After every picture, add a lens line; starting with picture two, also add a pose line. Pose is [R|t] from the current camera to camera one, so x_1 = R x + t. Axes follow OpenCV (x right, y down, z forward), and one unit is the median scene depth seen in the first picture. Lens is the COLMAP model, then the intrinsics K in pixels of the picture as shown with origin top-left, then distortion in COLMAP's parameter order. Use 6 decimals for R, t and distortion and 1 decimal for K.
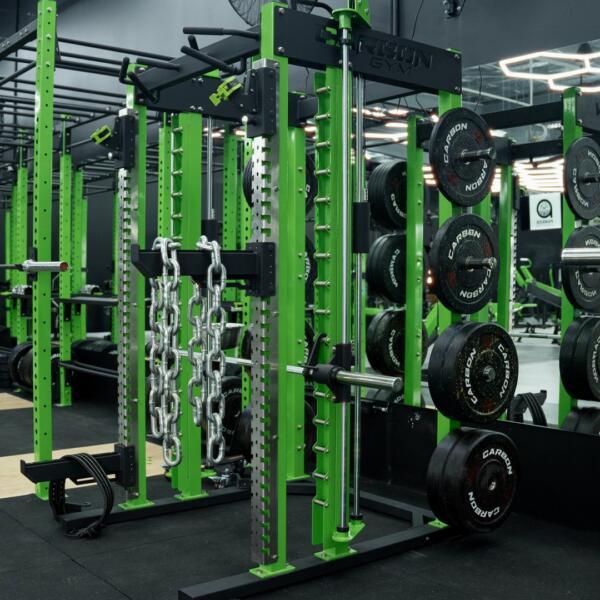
lens RADIAL K [[846.7, 0, 300.0], [0, 846.7, 300.0], [0, 0, 1]] dist [-0.119524, 0.066951]
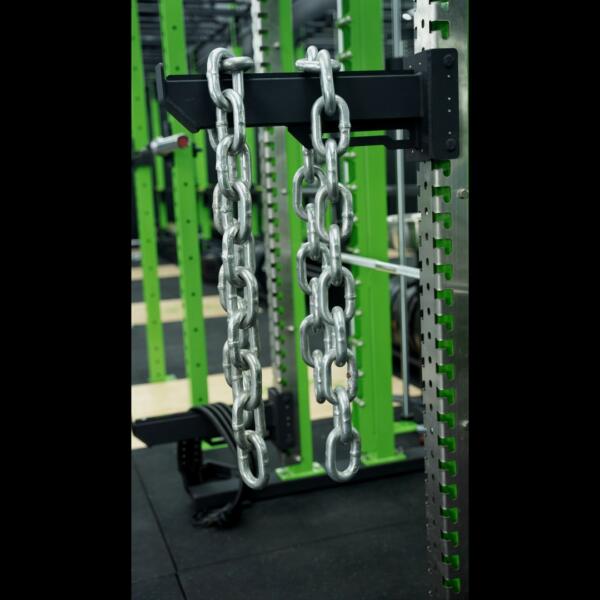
lens RADIAL K [[764.4, 0, 300.0], [0, 764.4, 300.0], [0, 0, 1]] dist [0.073360, 0.018219]
pose [[0.941202, -0.000770, -0.337843, 0.036809], [0.047708, 0.990279, 0.130654, 0.015137], [0.334459, -0.139090, 0.932090, 0.521678]]
